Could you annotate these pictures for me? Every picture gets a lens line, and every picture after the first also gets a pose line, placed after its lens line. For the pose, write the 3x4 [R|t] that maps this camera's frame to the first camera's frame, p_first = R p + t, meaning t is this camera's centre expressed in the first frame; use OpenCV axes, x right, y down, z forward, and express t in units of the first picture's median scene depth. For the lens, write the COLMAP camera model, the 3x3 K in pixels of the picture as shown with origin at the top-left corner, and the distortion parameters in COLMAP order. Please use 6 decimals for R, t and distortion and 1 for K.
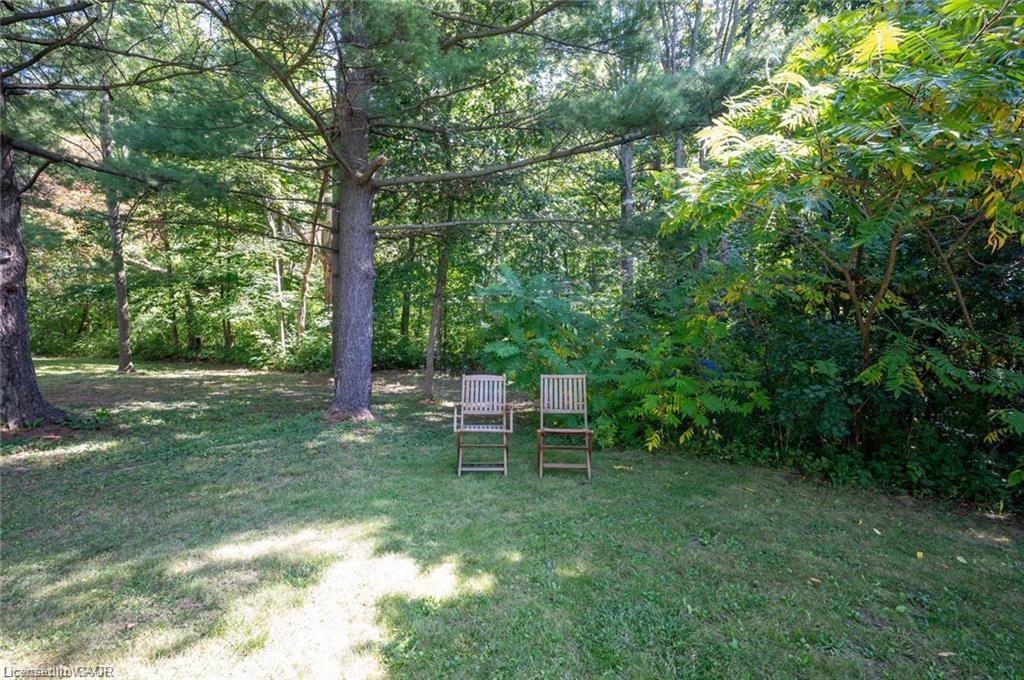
lens RADIAL K [[472.4, 0, 512.0], [0, 472.4, 340.0], [0, 0, 1]] dist [-0.000035, -0.000004]
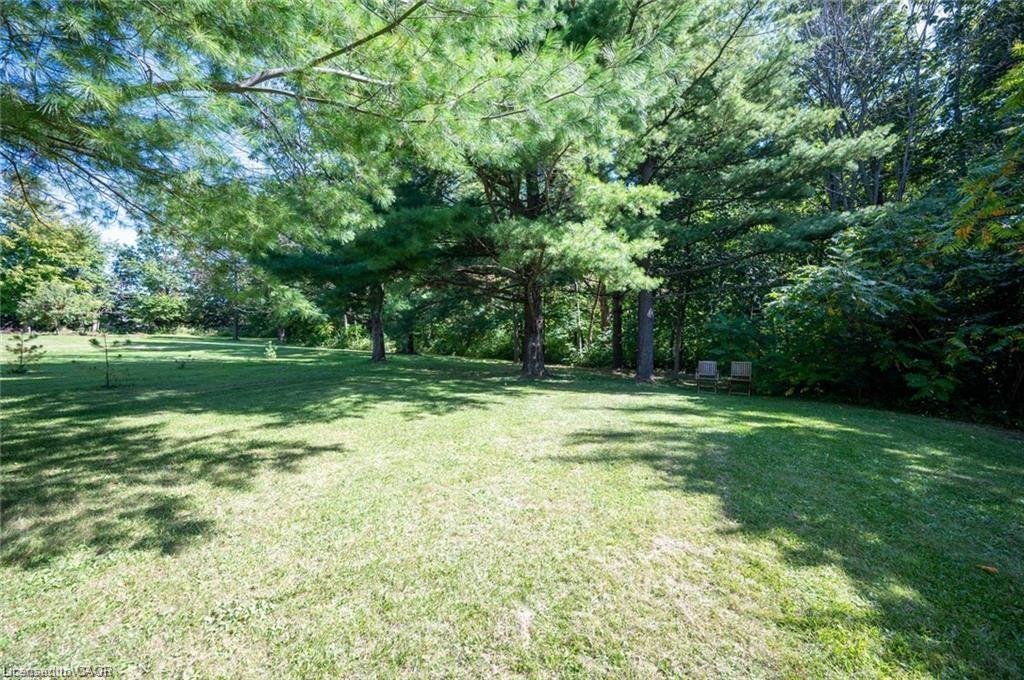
lens RADIAL K [[418.3, 0, 512.0], [0, 418.3, 340.0], [0, 0, 1]] dist [0.000077, -0.000005]
pose [[0.872235, -0.001376, -0.489085, 0.037996], [-0.011281, 0.999673, -0.022931, 0.007283], [0.488957, 0.025519, 0.871934, -0.453816]]
